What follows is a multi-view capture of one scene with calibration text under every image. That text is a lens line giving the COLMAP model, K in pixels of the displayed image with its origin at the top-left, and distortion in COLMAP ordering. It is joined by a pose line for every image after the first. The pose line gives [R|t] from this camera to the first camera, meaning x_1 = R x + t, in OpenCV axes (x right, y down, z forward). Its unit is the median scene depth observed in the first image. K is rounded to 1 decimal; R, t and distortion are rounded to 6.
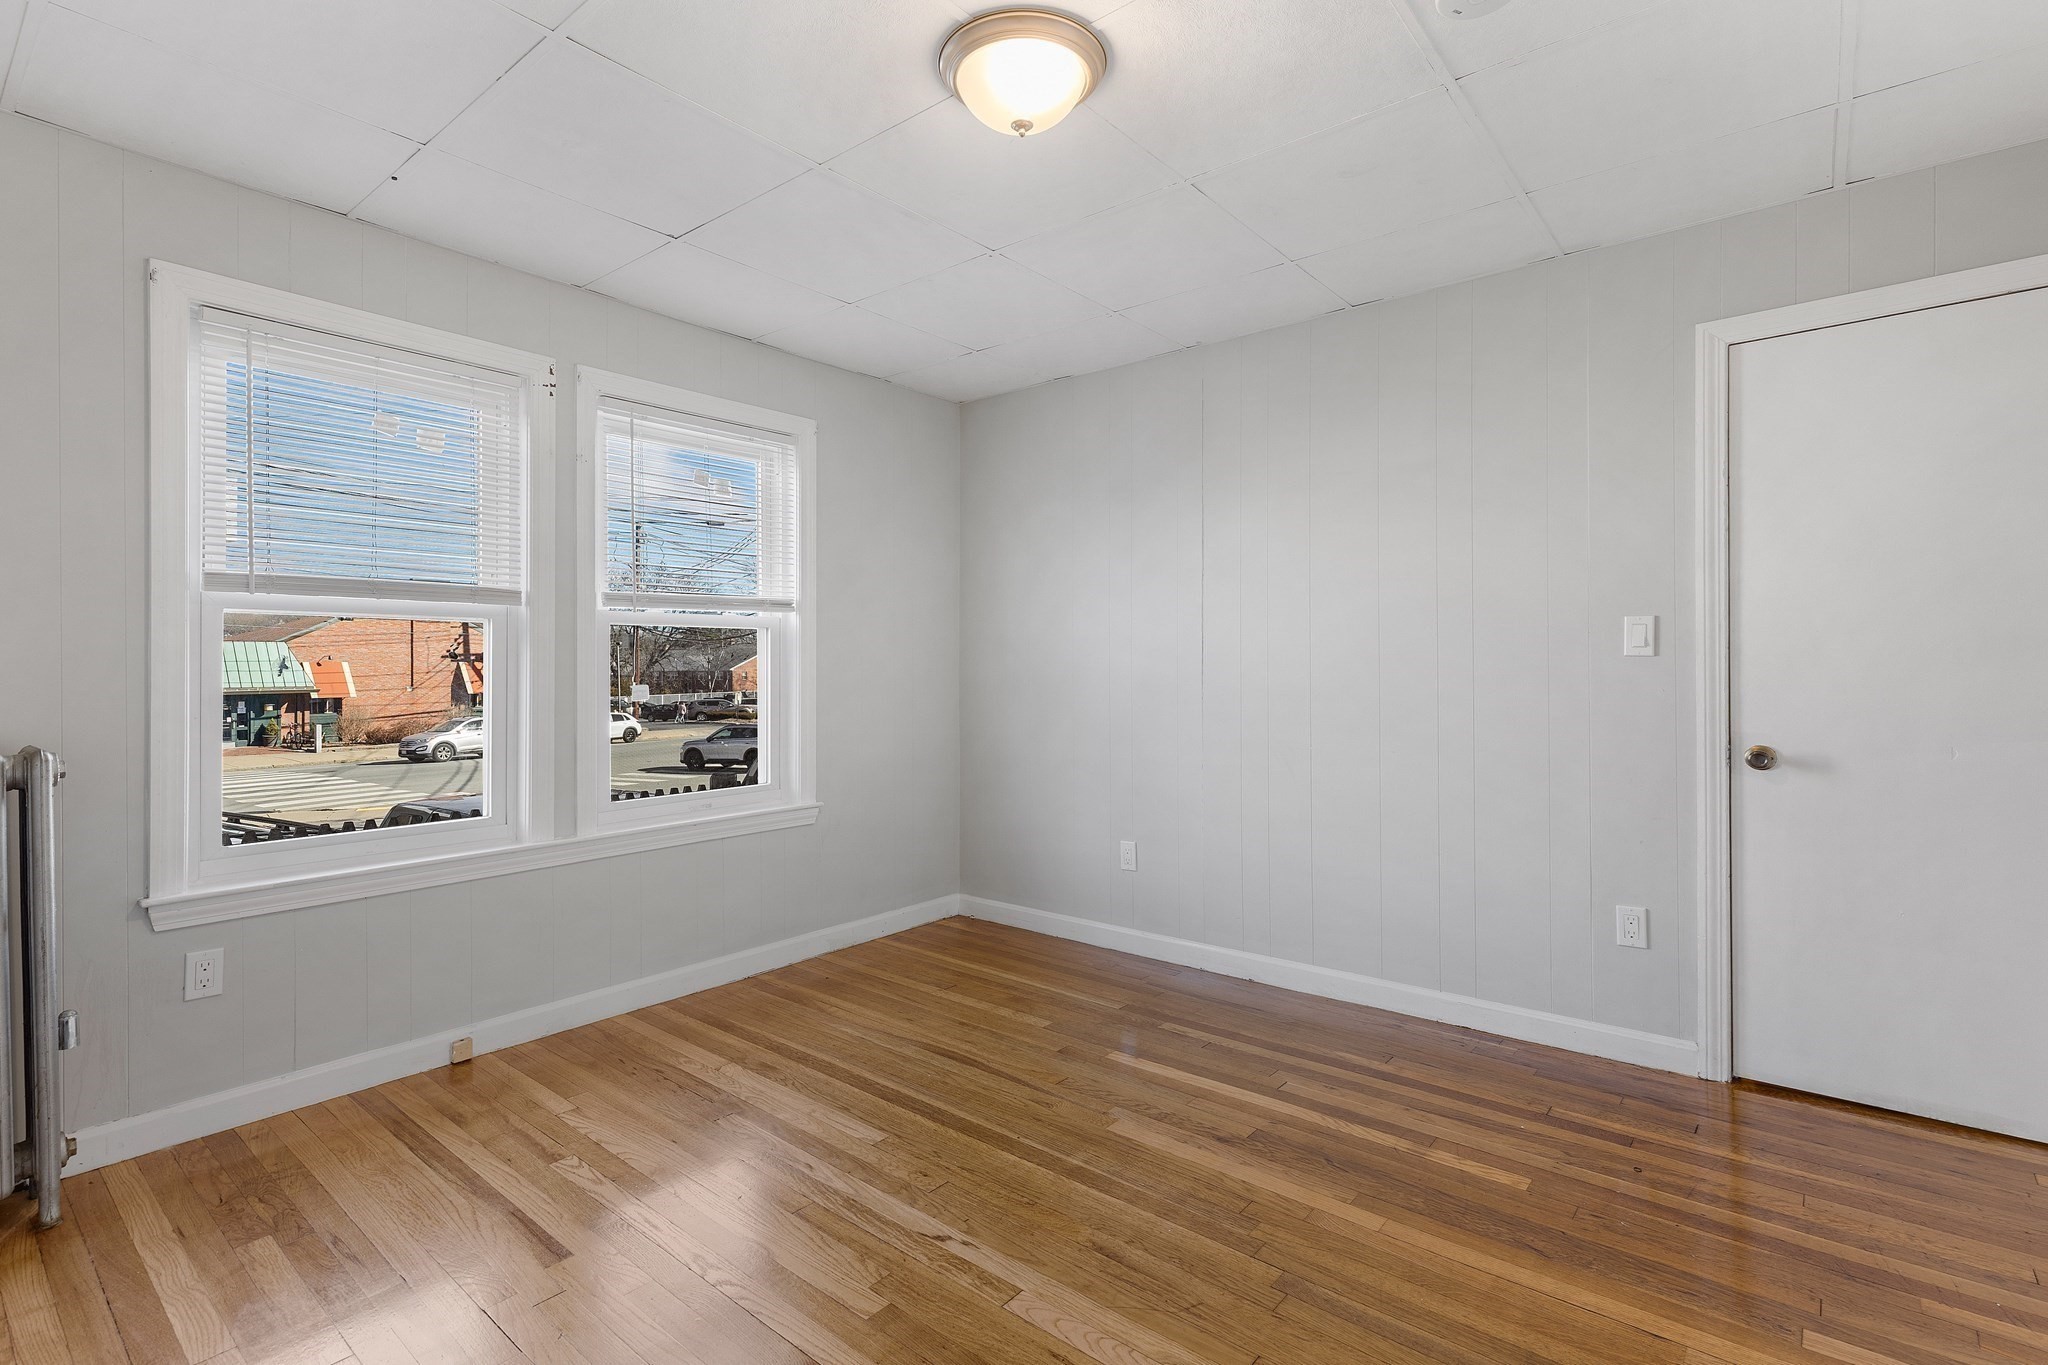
lens RADIAL K [[953.4, 0, 1044.6], [0, 953.4, 673.0], [0, 0, 1]] dist [0.004357, -0.003465]
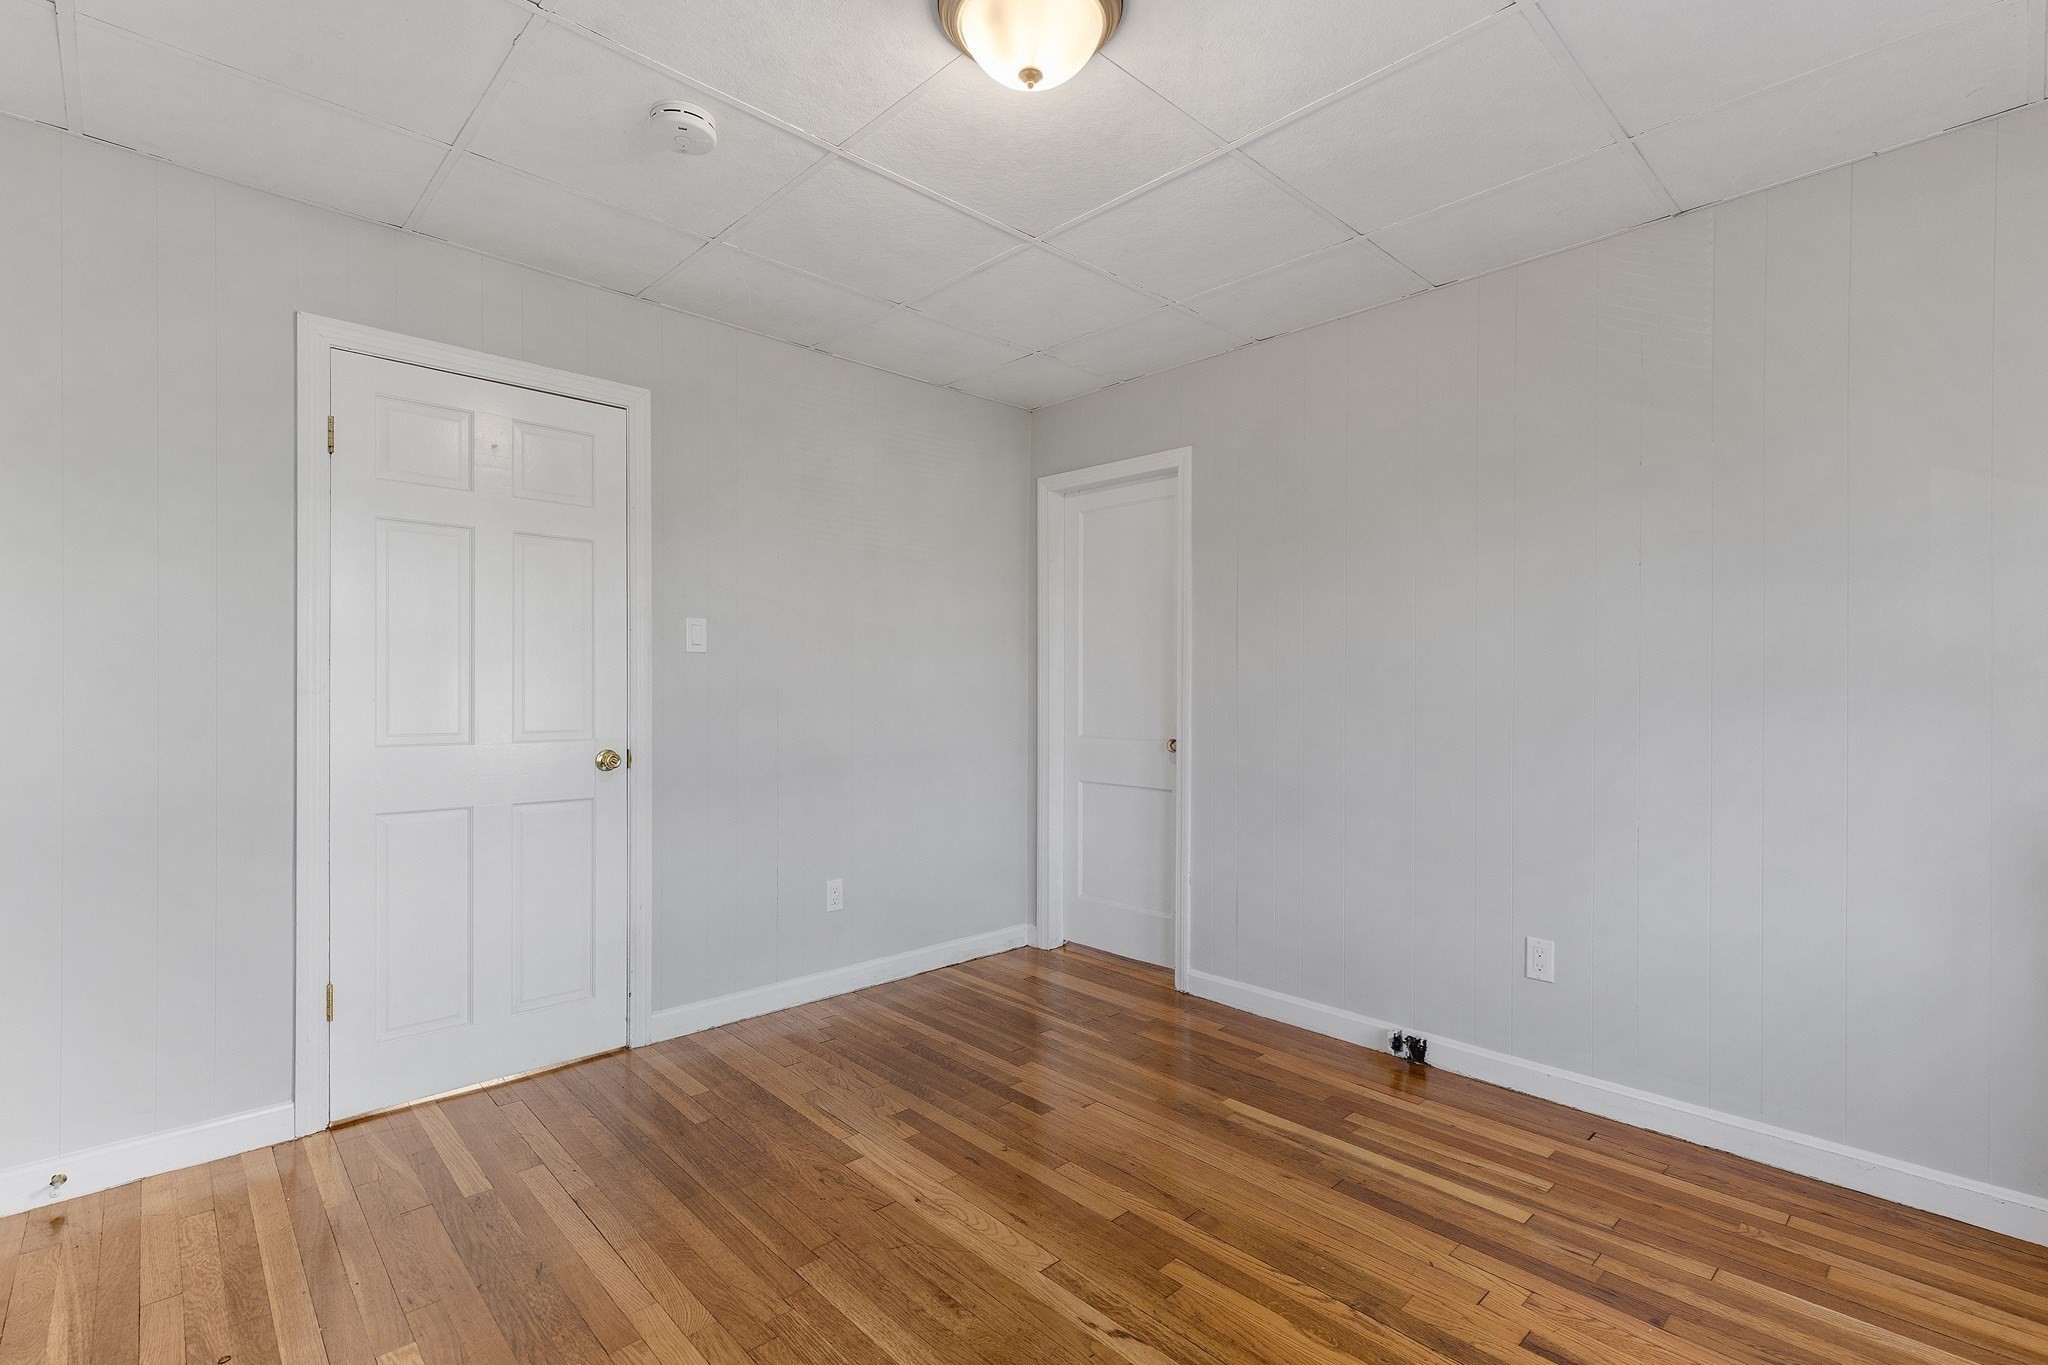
lens RADIAL K [[953.4, 0, 1038.7], [0, 953.4, 679.0], [0, 0, 1]] dist [0.004357, -0.003465]
pose [[-0.991210, 0.002636, 0.132274, -0.101178], [0.004198, 0.999925, 0.011528, -0.027431], [-0.132233, 0.011982, -0.991146, 1.252473]]
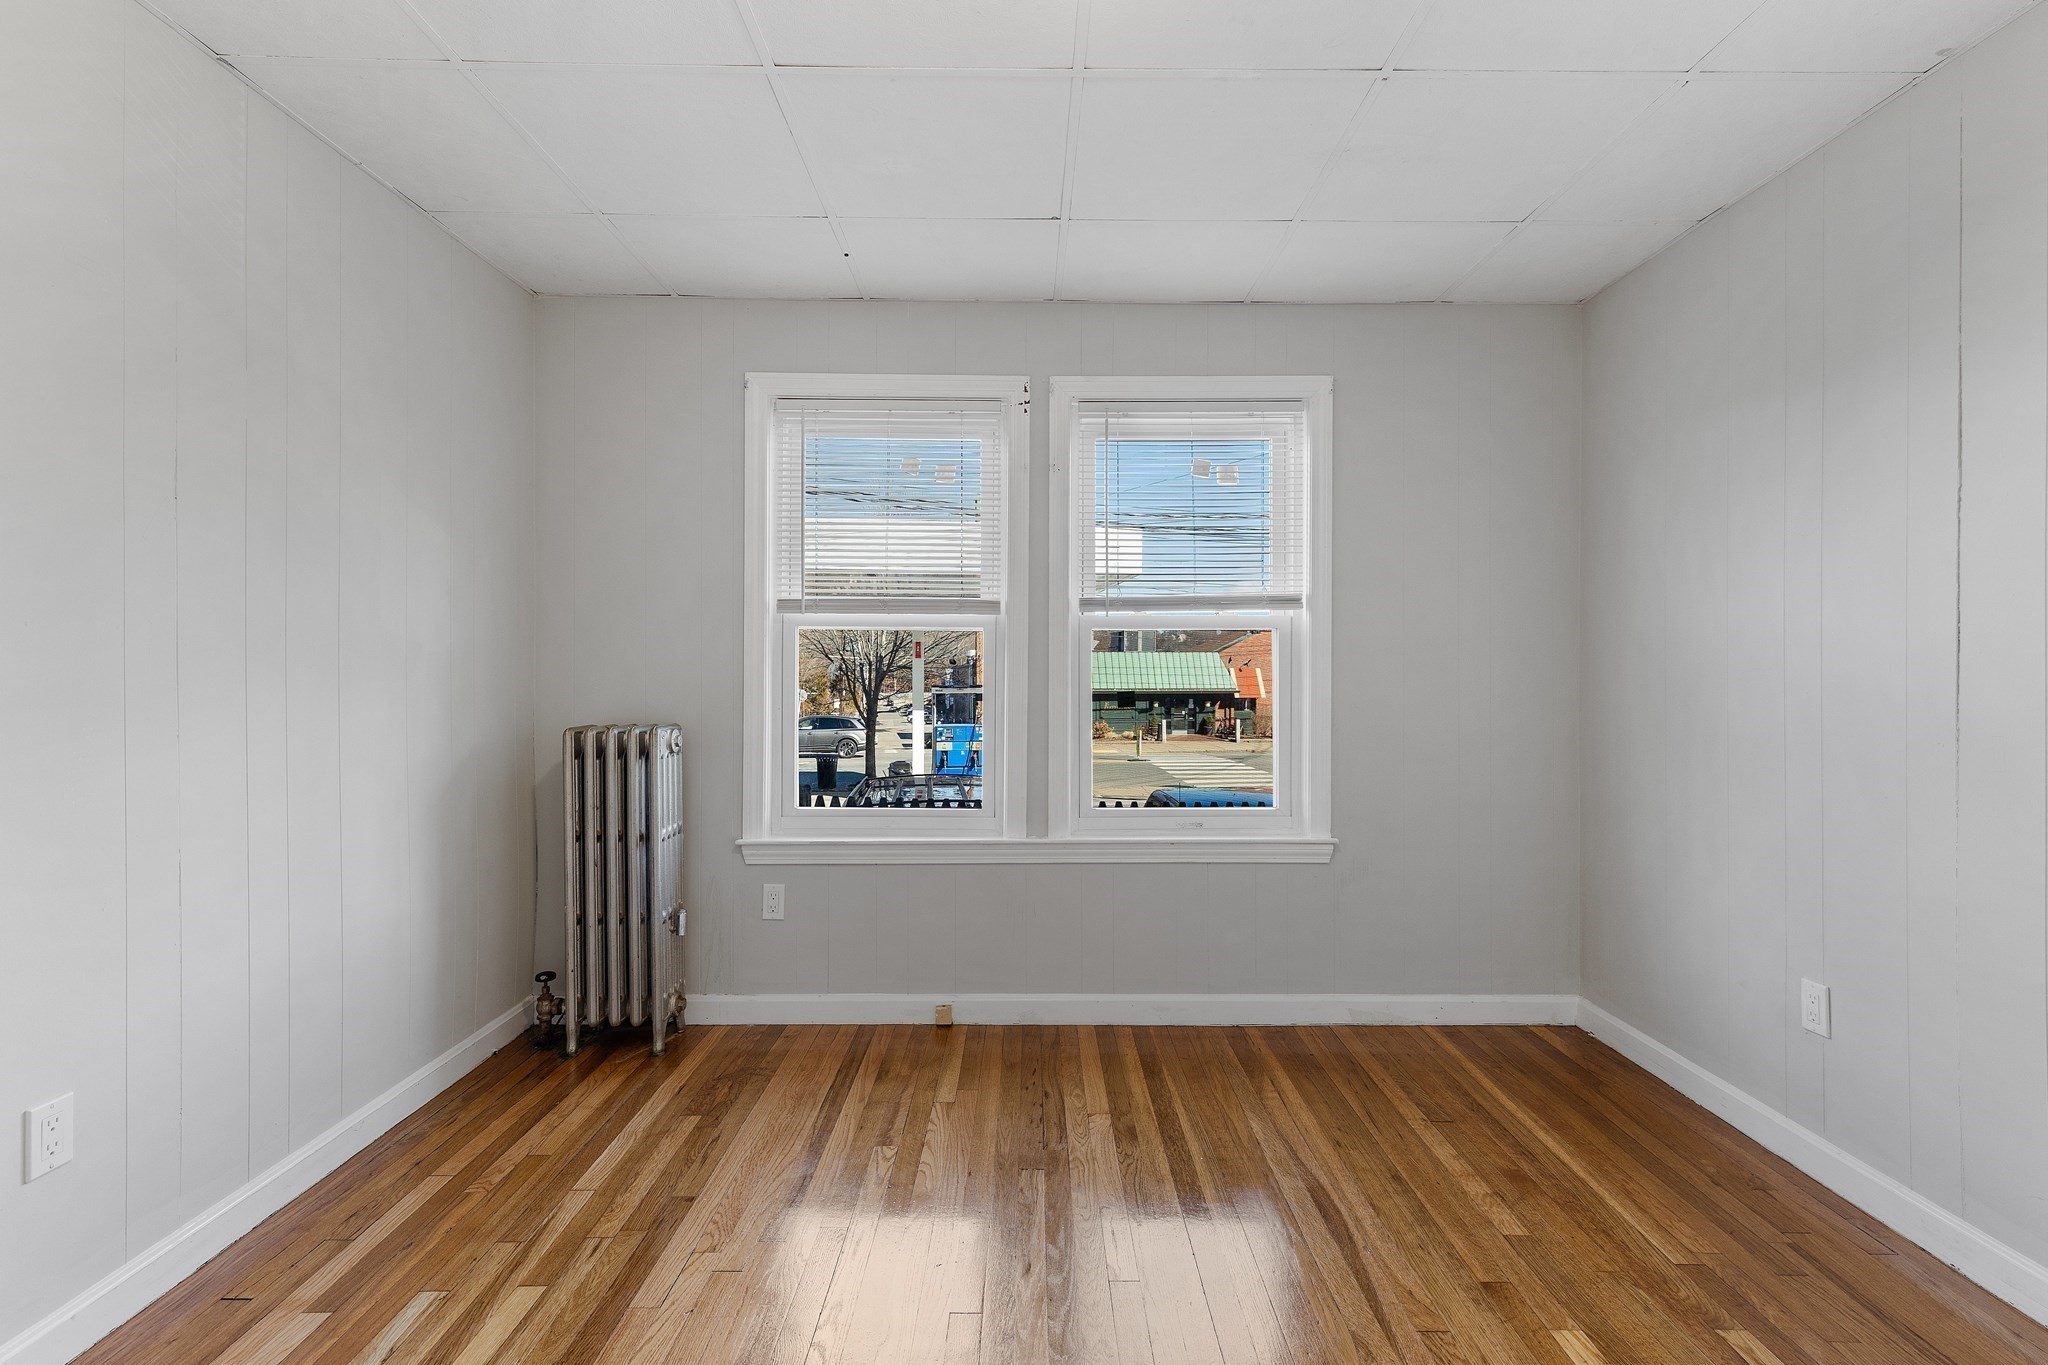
lens RADIAL K [[953.4, 0, 1036.6], [0, 953.4, 677.4], [0, 0, 1]] dist [0.004357, -0.003465]
pose [[0.633744, 0.009570, -0.773484, 0.300598], [-0.011087, 0.999933, 0.003287, -0.004496], [0.773463, 0.006493, 0.633808, 0.351923]]
